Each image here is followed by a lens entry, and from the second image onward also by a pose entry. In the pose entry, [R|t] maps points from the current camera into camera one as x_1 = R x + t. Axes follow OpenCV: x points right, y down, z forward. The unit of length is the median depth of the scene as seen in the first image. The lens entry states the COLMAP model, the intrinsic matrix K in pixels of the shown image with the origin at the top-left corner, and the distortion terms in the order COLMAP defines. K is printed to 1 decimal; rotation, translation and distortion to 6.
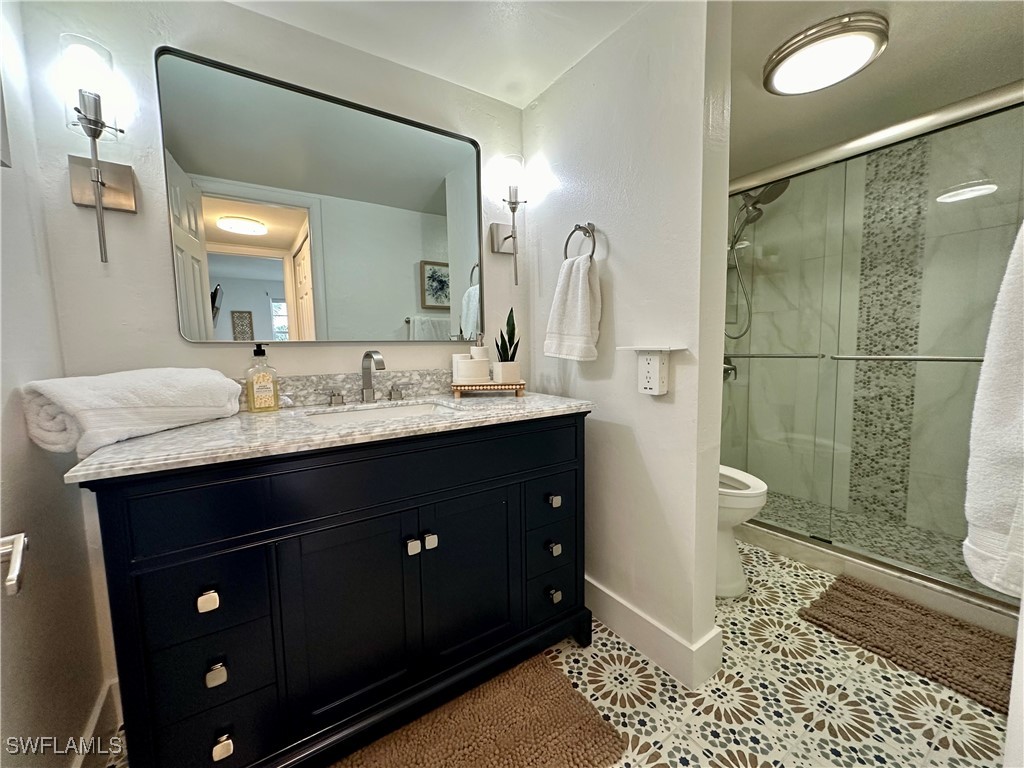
lens RADIAL K [[415.3, 0, 512.4], [0, 415.3, 389.9], [0, 0, 1]] dist [0.002392, 0.002151]
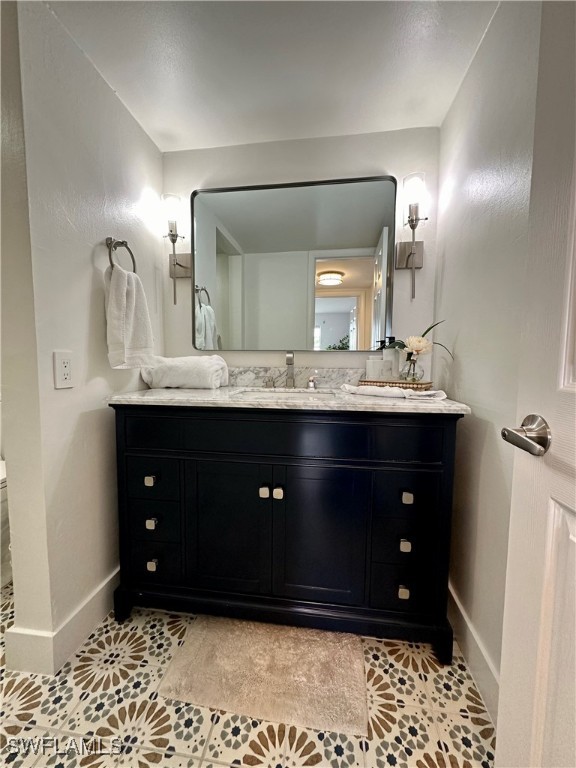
lens RADIAL K [[311.5, 0, 285.2], [0, 311.5, 380.0], [0, 0, 1]] dist [0.002392, 0.002151]
pose [[0.750234, 0.069279, -0.657533, 0.359686], [-0.100310, 0.994910, -0.009626, 0.015795], [0.653519, 0.073179, 0.753365, 0.206313]]
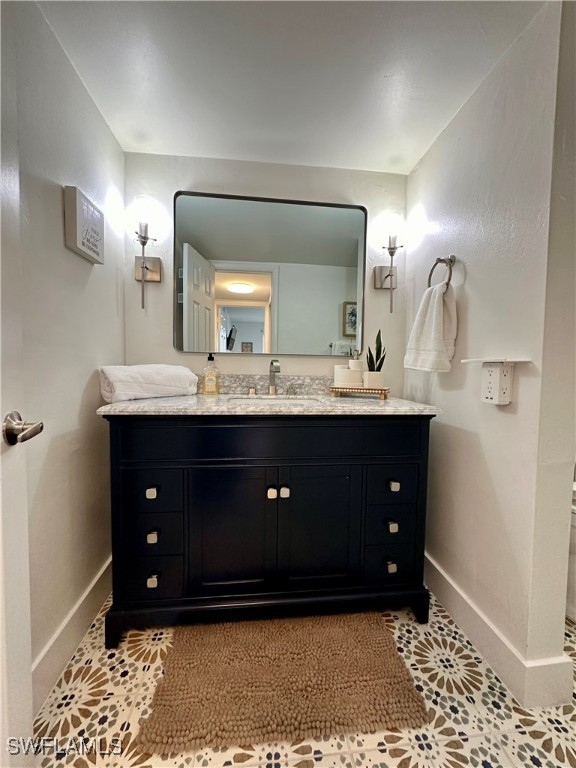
lens RADIAL K [[311.5, 0, 285.5], [0, 311.5, 387.1], [0, 0, 1]] dist [0.002392, 0.002151]
pose [[0.886888, 0.058568, -0.458258, 0.218490], [-0.080669, 0.996325, -0.028786, 0.033101], [0.454888, 0.062498, 0.888353, 0.037345]]
